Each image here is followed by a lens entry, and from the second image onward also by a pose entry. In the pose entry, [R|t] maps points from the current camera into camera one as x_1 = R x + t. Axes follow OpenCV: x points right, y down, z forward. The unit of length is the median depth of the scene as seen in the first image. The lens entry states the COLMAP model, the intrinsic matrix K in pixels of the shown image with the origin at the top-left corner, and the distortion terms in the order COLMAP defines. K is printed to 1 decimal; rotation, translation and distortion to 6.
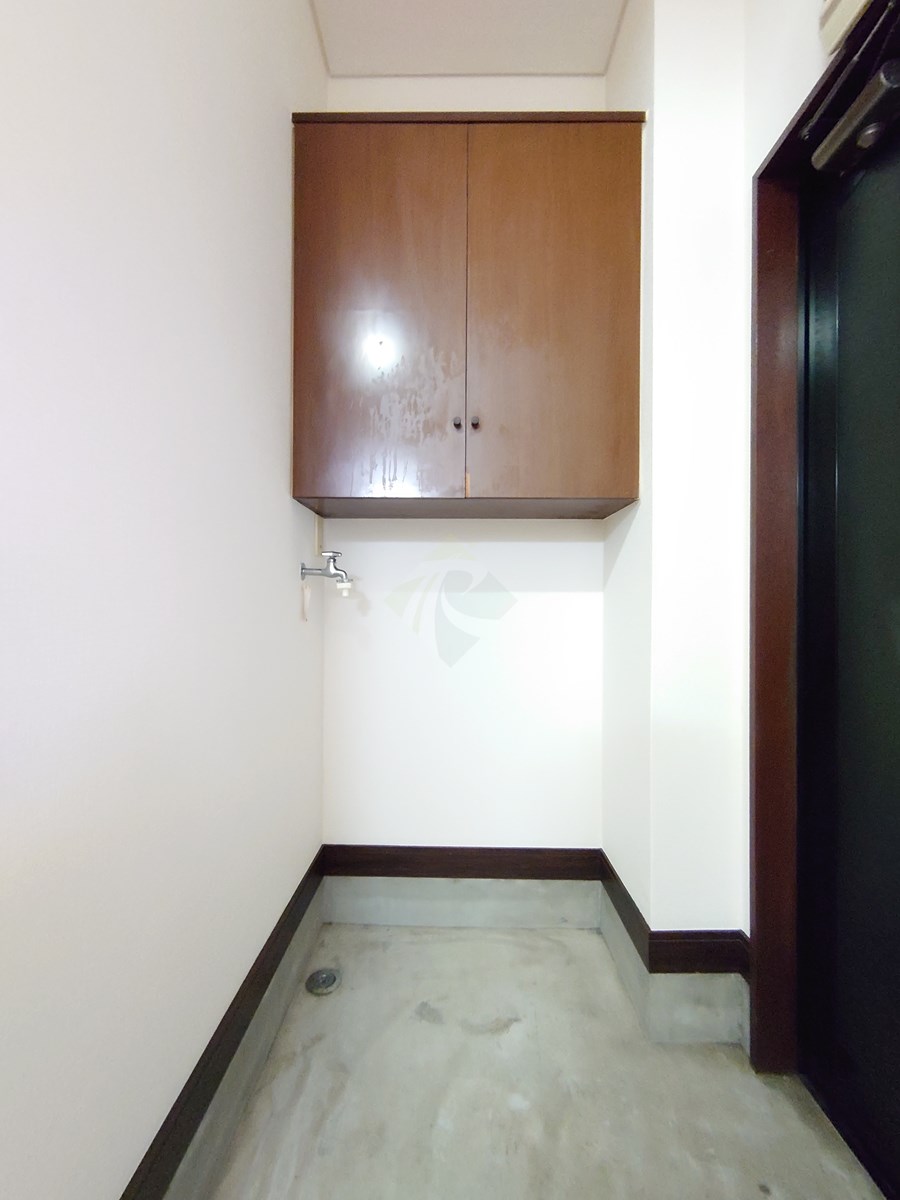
lens RADIAL K [[518.8, 0, 449.4], [0, 518.8, 599.7], [0, 0, 1]] dist [0.002990, -0.000964]
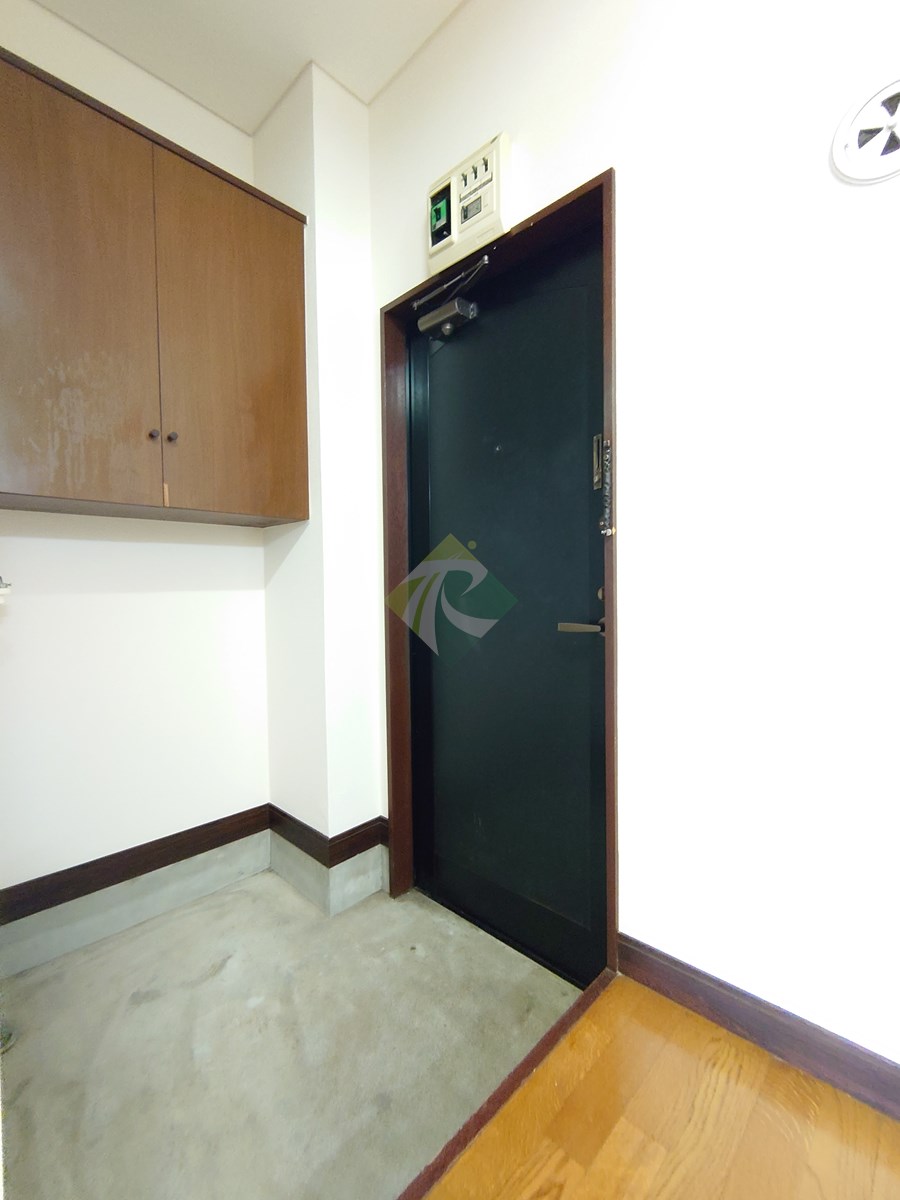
lens RADIAL K [[518.8, 0, 452.6], [0, 518.8, 600.3], [0, 0, 1]] dist [0.002990, -0.000964]
pose [[0.686444, -0.038754, 0.726149, -0.349443], [0.011363, 0.999029, 0.042576, -0.045910], [-0.727094, -0.020975, 0.686218, -0.162525]]
